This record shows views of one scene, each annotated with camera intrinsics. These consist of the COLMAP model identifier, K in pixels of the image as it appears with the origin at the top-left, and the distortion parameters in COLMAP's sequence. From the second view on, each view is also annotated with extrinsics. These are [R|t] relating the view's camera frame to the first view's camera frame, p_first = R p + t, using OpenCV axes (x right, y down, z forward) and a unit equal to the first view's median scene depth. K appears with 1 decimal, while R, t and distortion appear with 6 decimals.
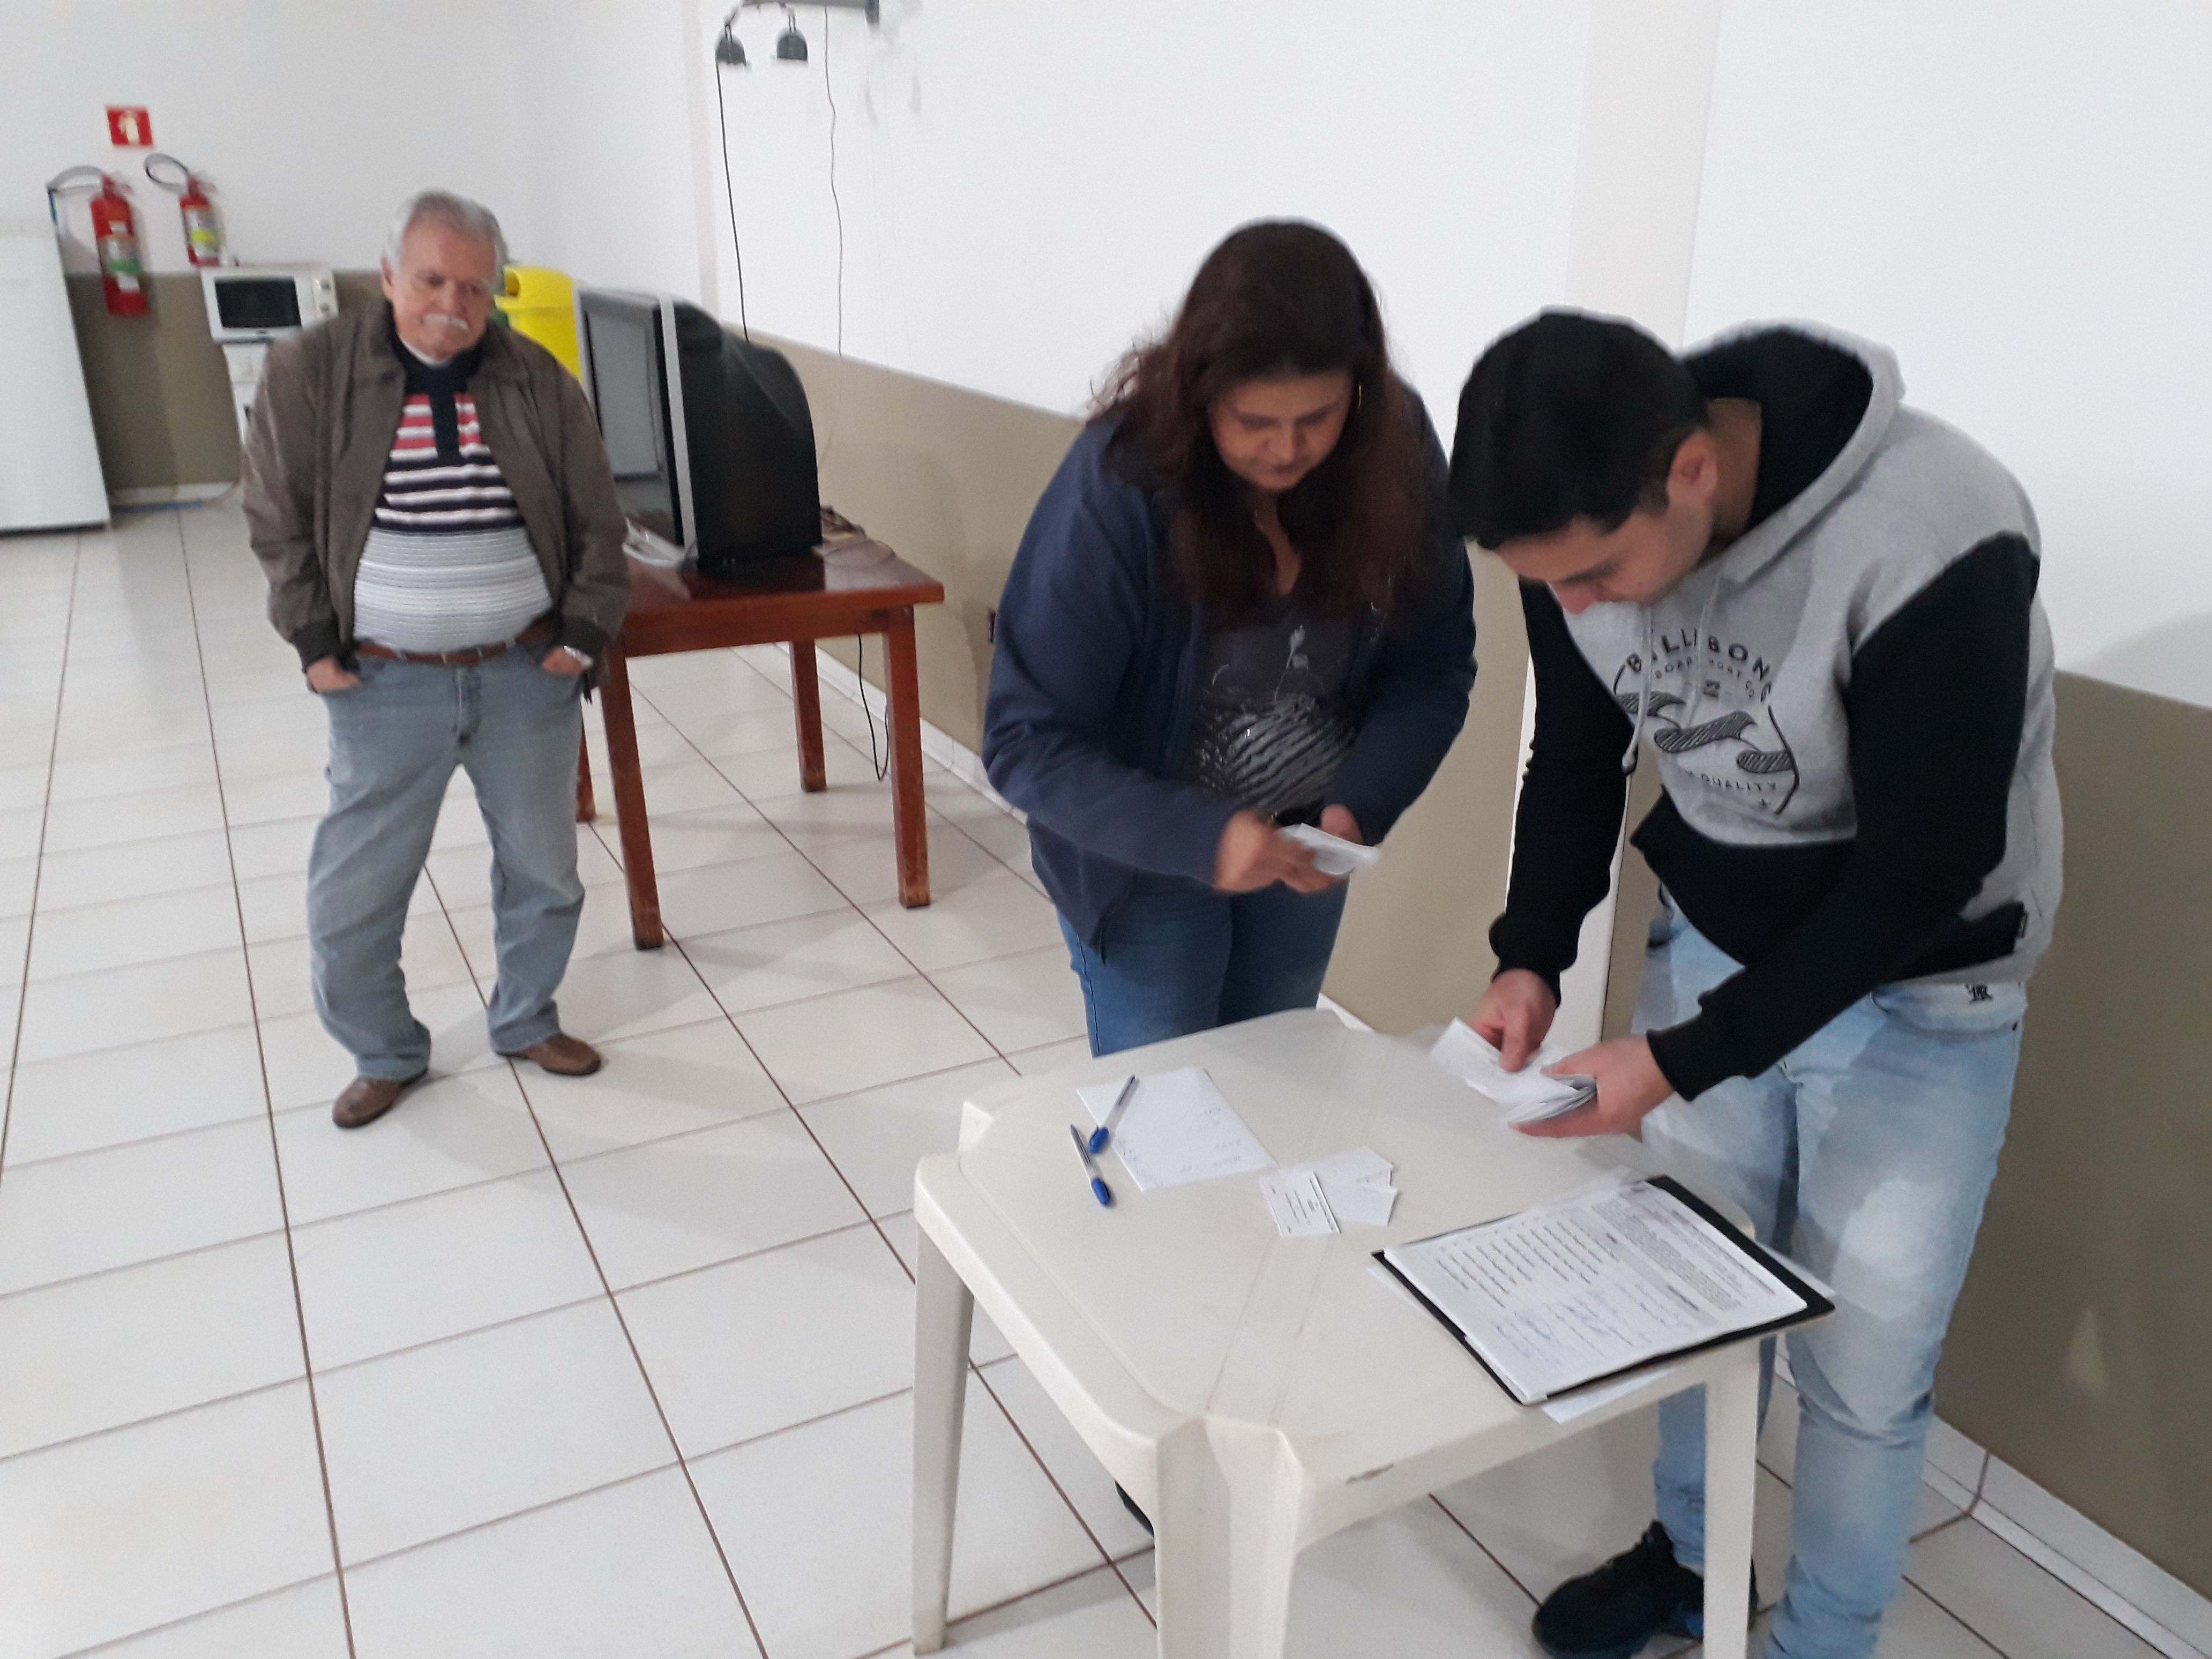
lens RADIAL K [[1746.4, 0, 1110.3], [0, 1746.4, 839.1], [0, 0, 1]] dist [0.047057, -0.081212]
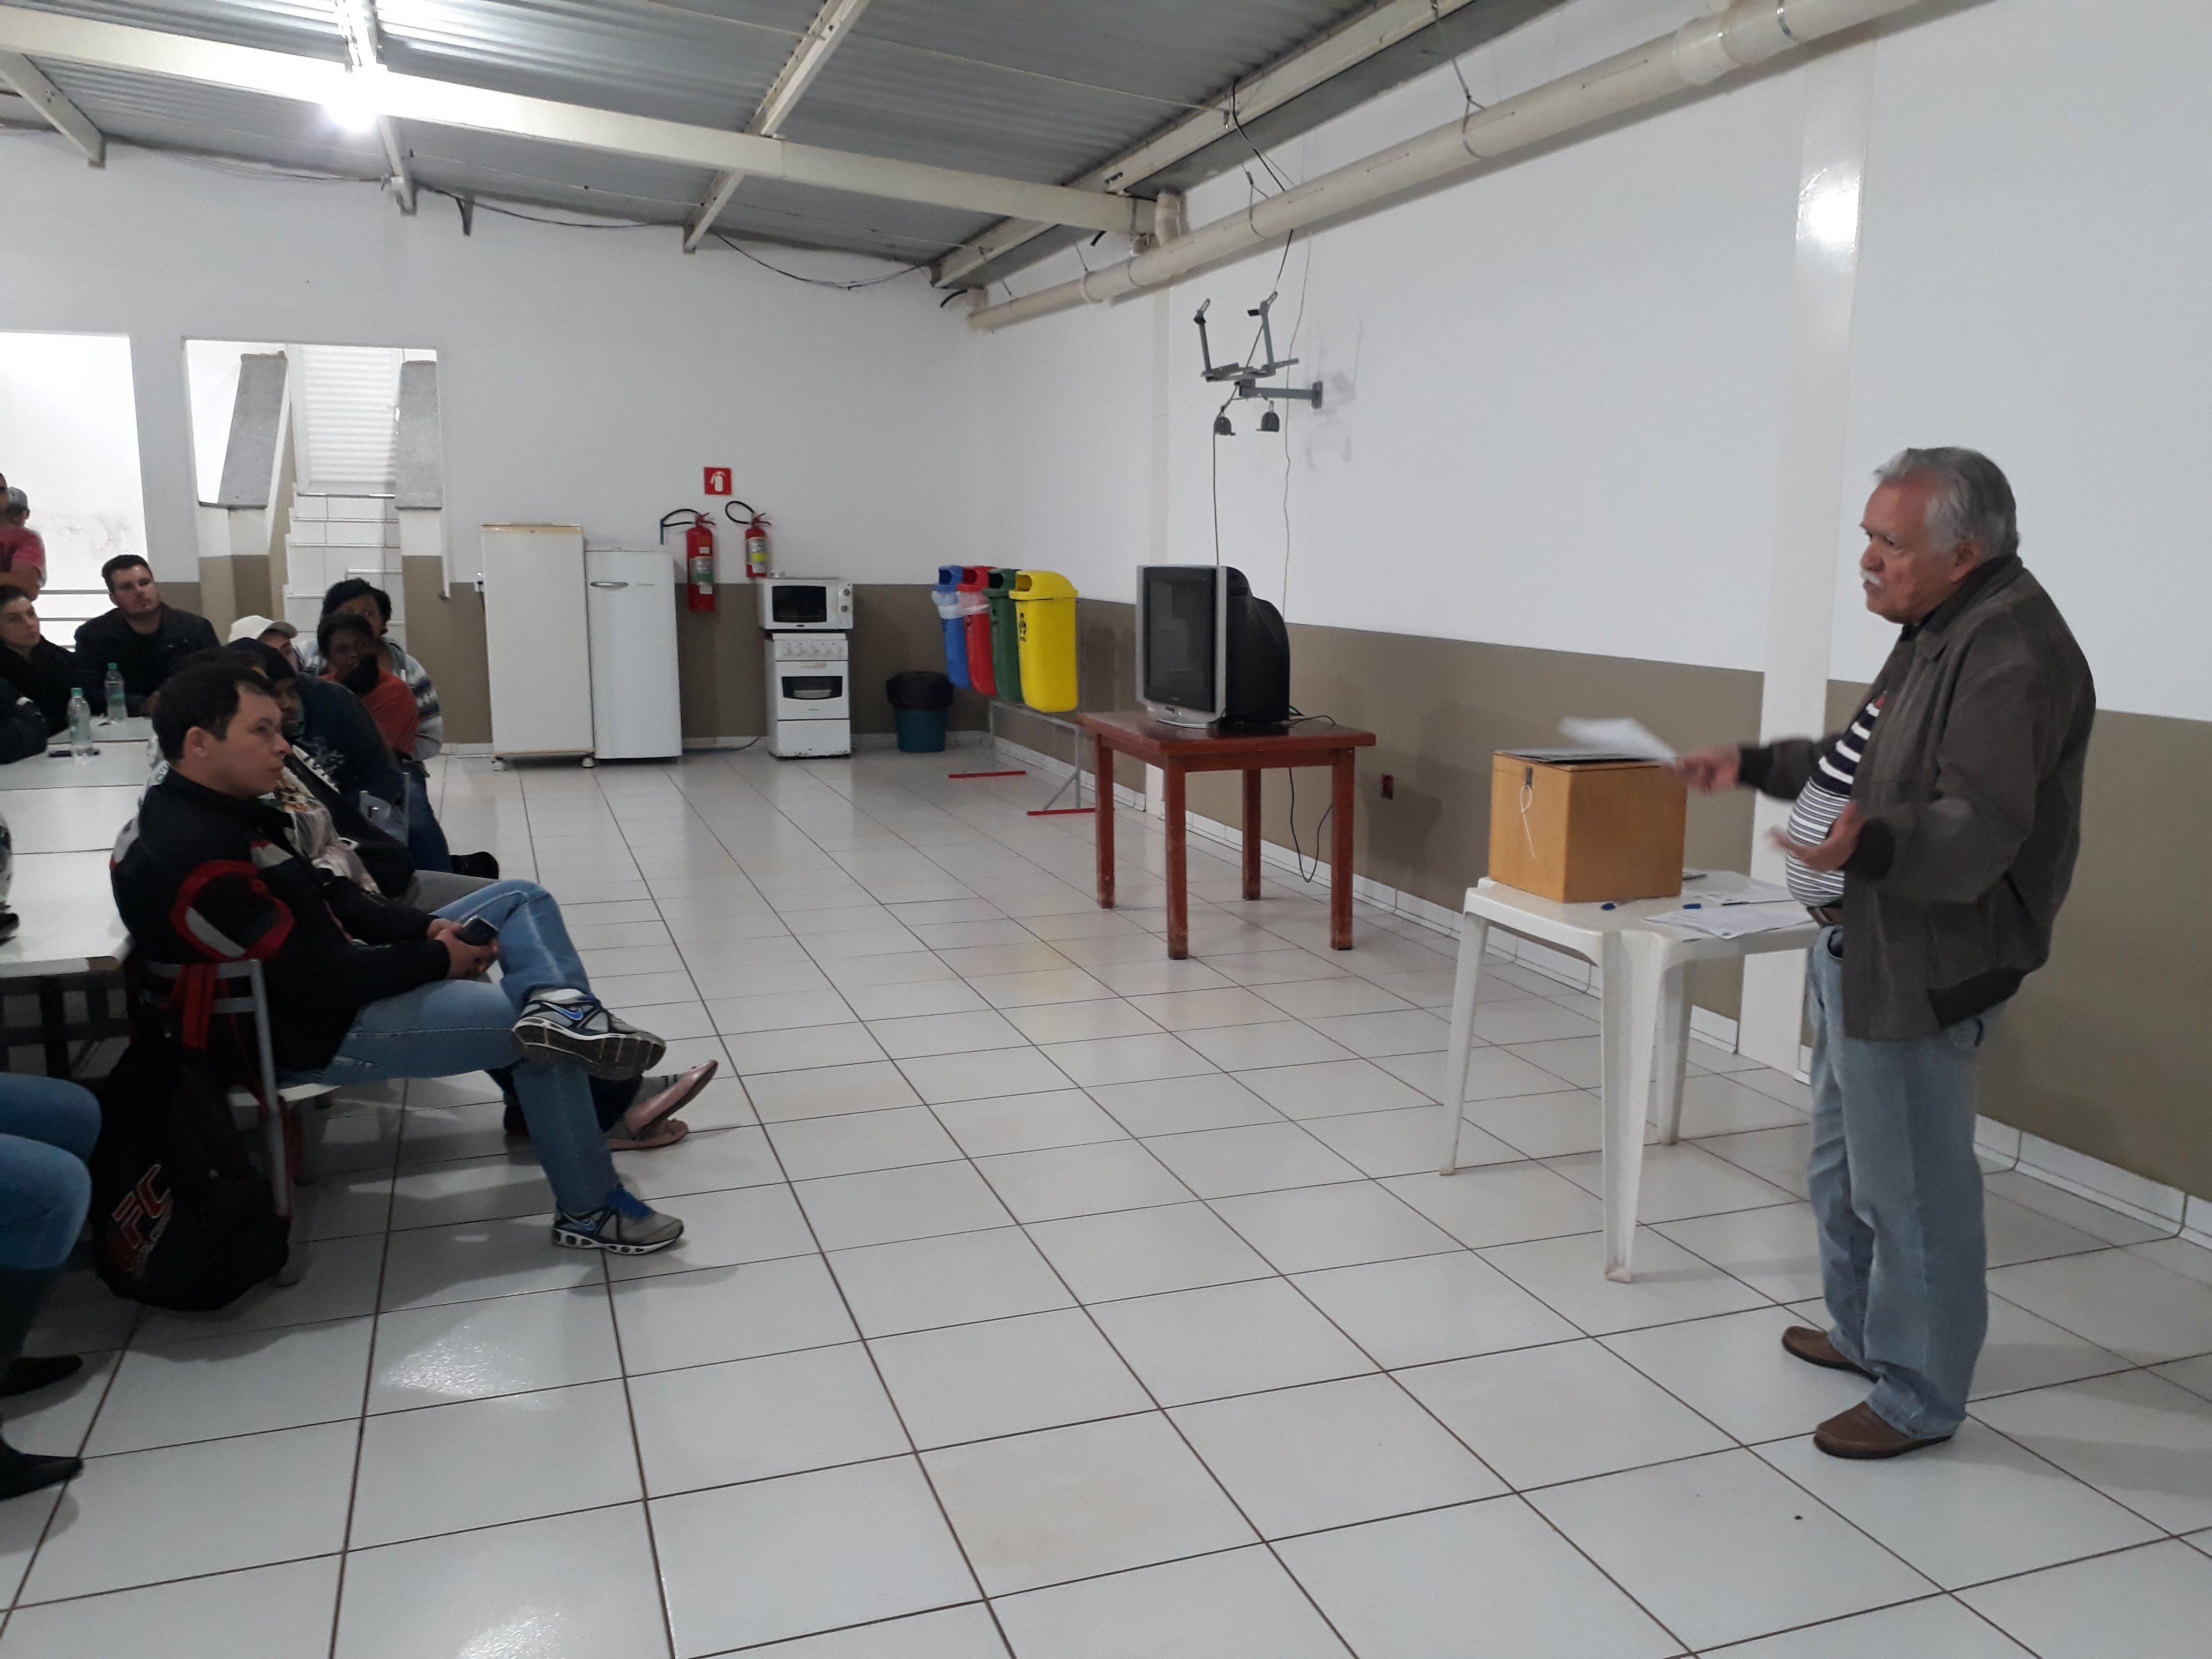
lens RADIAL K [[1746.4, 0, 1110.3], [0, 1746.4, 839.1], [0, 0, 1]] dist [0.047057, -0.081212]
pose [[0.989954, 0.025189, -0.139126, -0.037961], [-0.051436, 0.980740, -0.188425, 0.088752], [0.131700, 0.193688, 0.972183, -0.191346]]
